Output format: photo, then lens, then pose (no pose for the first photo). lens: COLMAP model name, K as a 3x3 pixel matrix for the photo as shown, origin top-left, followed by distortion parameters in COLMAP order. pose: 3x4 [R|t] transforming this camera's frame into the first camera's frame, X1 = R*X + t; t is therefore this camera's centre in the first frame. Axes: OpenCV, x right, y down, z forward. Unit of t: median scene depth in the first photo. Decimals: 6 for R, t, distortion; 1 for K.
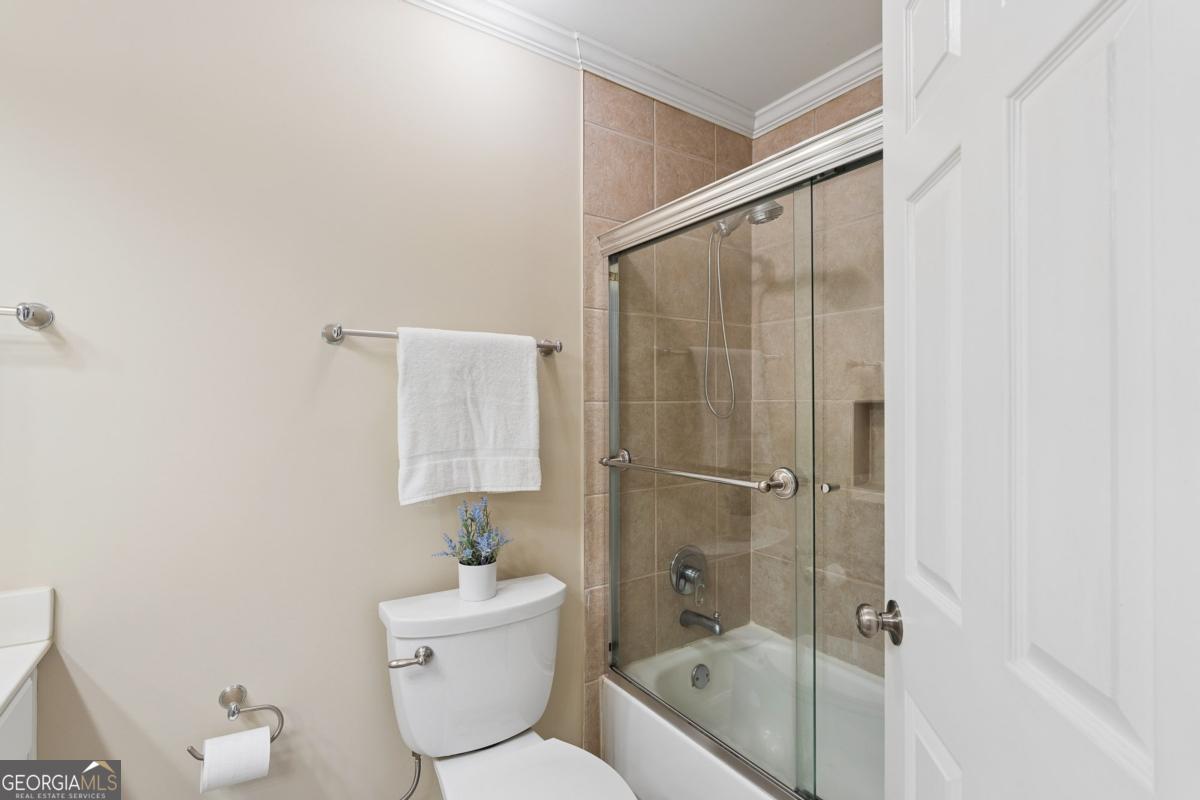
lens RADIAL K [[560.3, 0, 598.2], [0, 560.3, 407.3], [0, 0, 1]] dist [-0.001135, 0.000646]
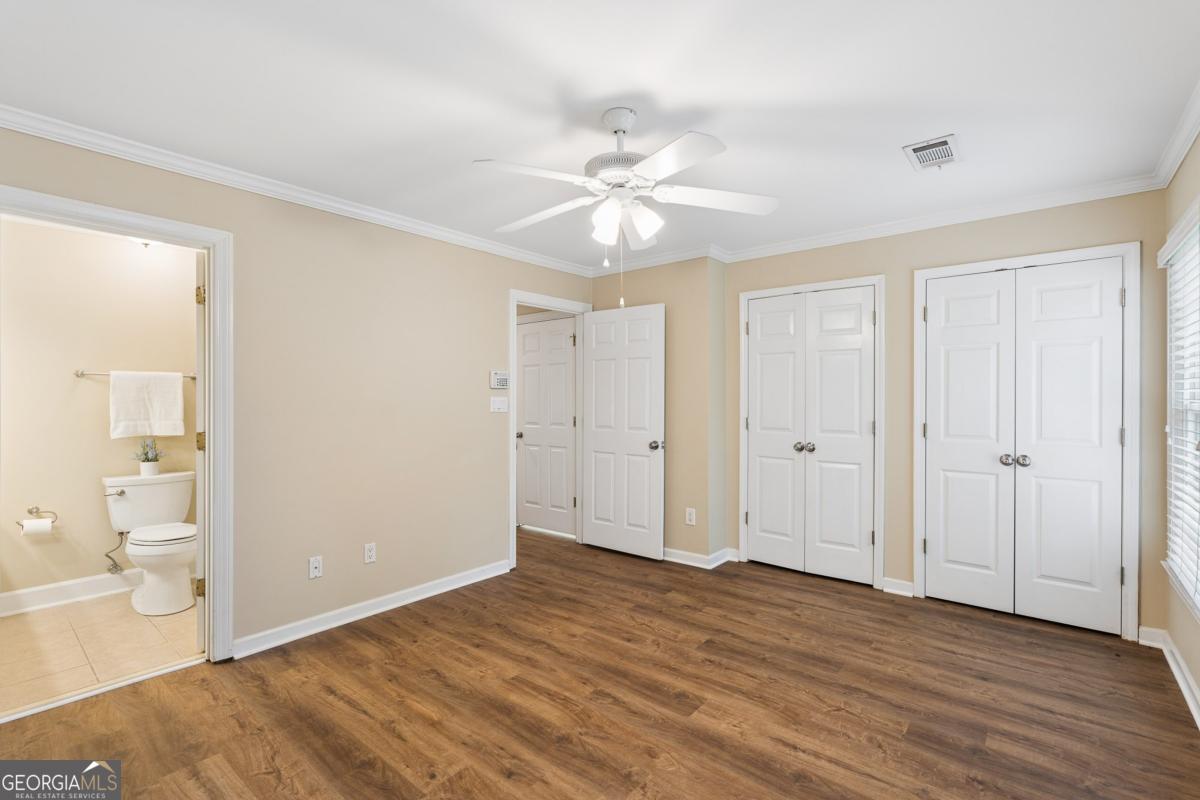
lens RADIAL K [[546.7, 0, 599.1], [0, 546.7, 399.2], [0, 0, 1]] dist [0.001333, 0.000702]
pose [[0.956013, -0.002005, 0.293319, 1.021991], [-0.000912, 0.999951, 0.009808, -0.038738], [-0.293324, -0.009644, 0.955964, -2.008712]]
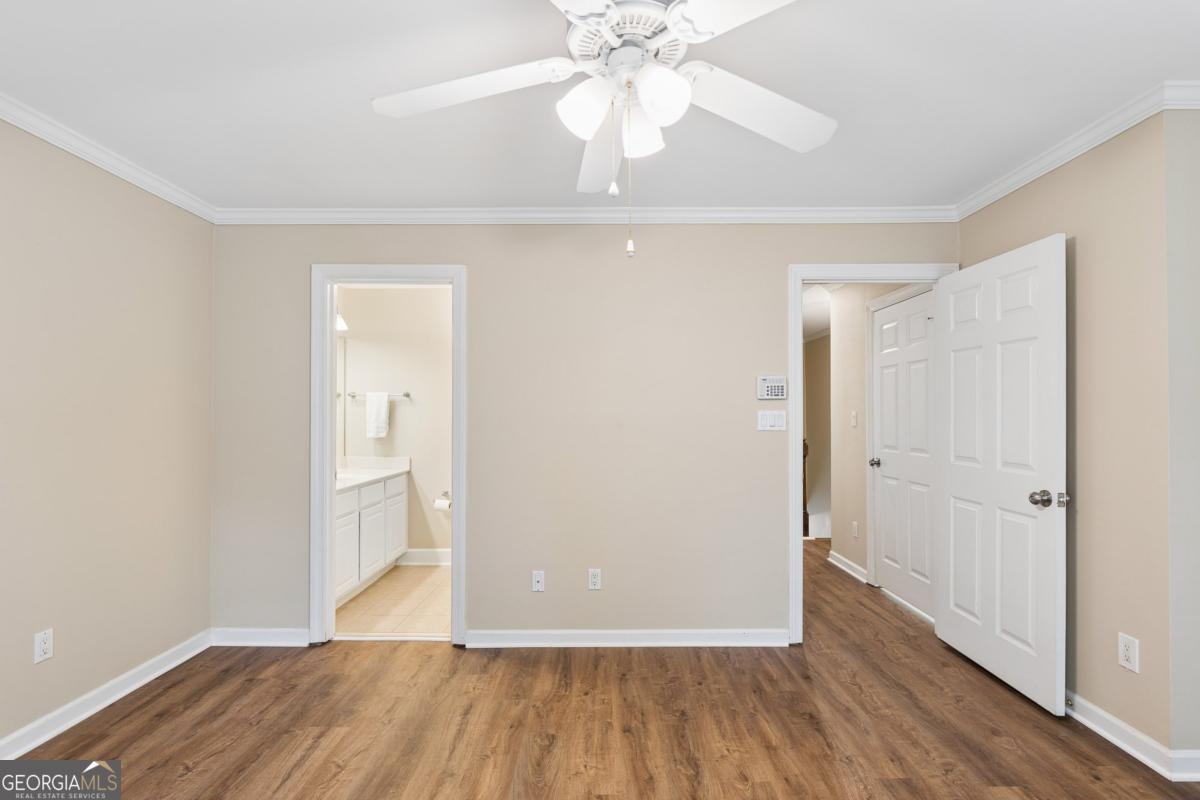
lens RADIAL K [[560.3, 0, 598.2], [0, 560.3, 407.3], [0, 0, 1]] dist [-0.001135, 0.000646]
pose [[0.836385, -0.008283, -0.548079, 1.973857], [0.007887, 0.999964, -0.003076, -0.032736], [0.548085, -0.001750, 0.836421, -1.368652]]
